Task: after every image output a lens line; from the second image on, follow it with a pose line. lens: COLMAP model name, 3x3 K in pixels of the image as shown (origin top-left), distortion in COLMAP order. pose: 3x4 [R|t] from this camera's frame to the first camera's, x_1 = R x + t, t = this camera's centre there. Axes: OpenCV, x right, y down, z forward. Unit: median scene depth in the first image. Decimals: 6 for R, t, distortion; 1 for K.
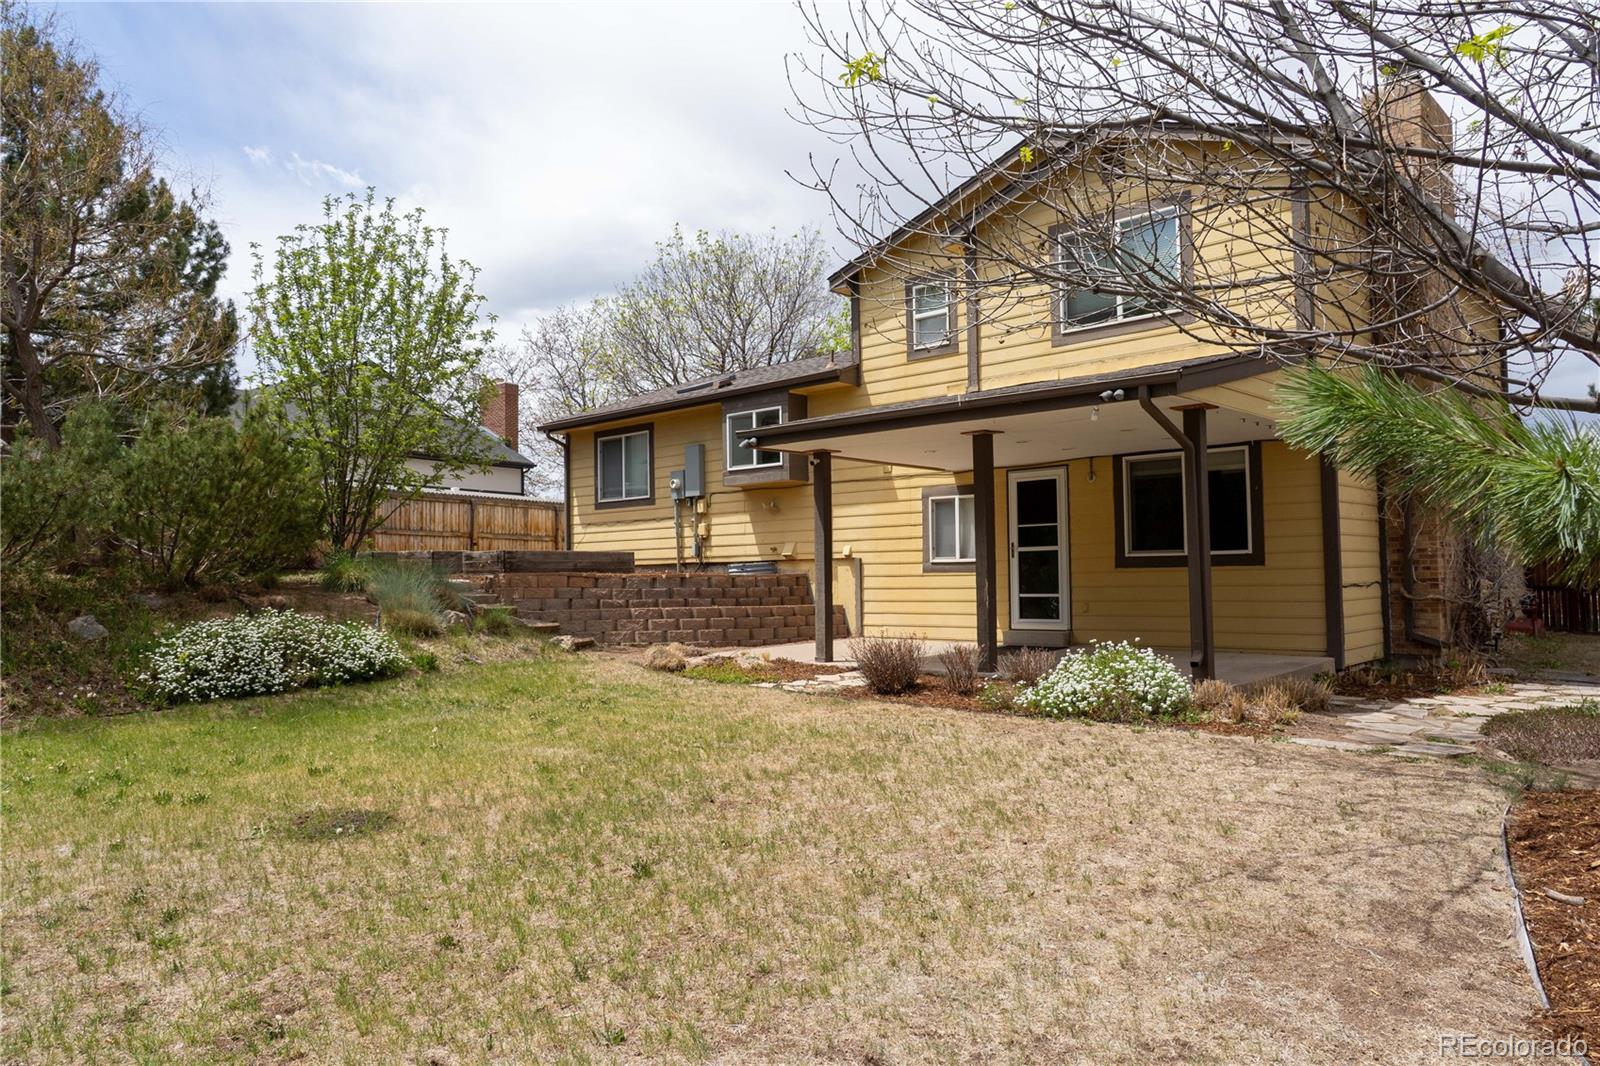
lens RADIAL K [[1084.4, 0, 800.0], [0, 1084.4, 533.0], [0, 0, 1]] dist [-0.016346, 0.010108]
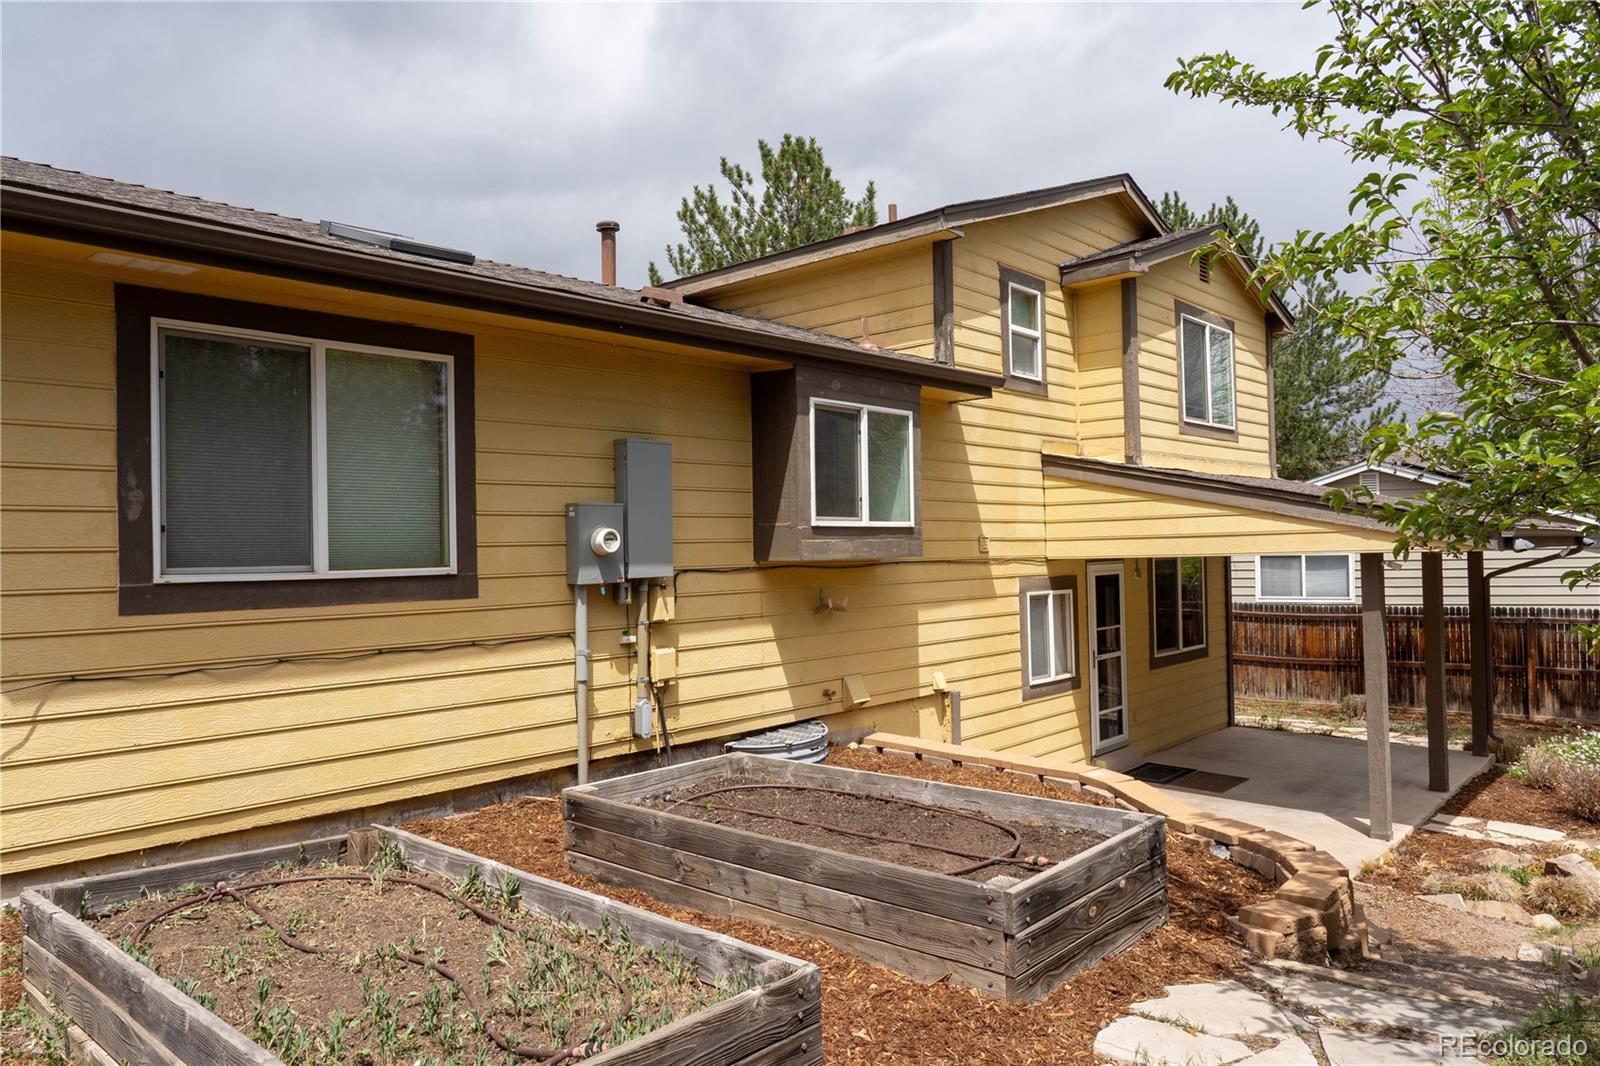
lens RADIAL K [[1084.4, 0, 800.0], [0, 1084.4, 533.0], [0, 0, 1]] dist [-0.016346, 0.010108]
pose [[-0.023509, 0.022801, 0.999464, -0.575403], [-0.027266, 0.999353, -0.023440, -0.050722], [-0.999352, -0.027802, -0.022873, 1.159591]]
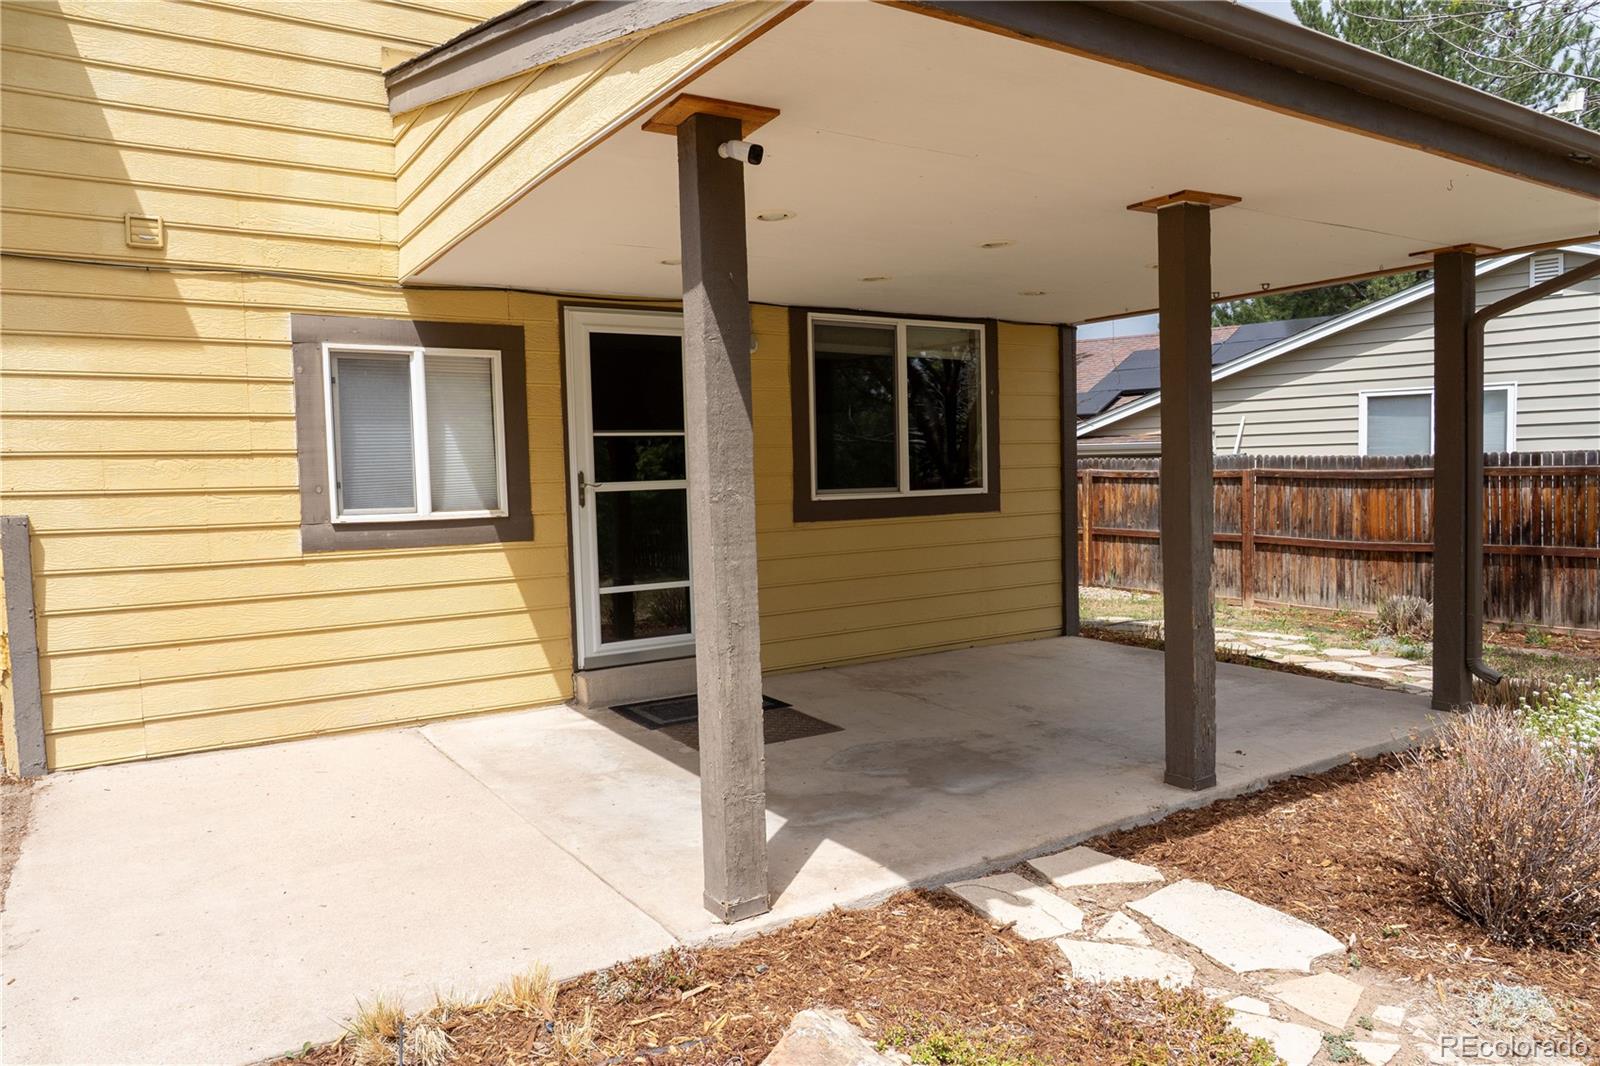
lens RADIAL K [[1084.4, 0, 800.0], [0, 1084.4, 533.0], [0, 0, 1]] dist [-0.016346, 0.010108]
pose [[0.239419, -0.055622, 0.969322, -0.193034], [-0.024911, 0.997677, 0.063402, 0.003345], [-0.970597, -0.039326, 0.237477, 0.755924]]
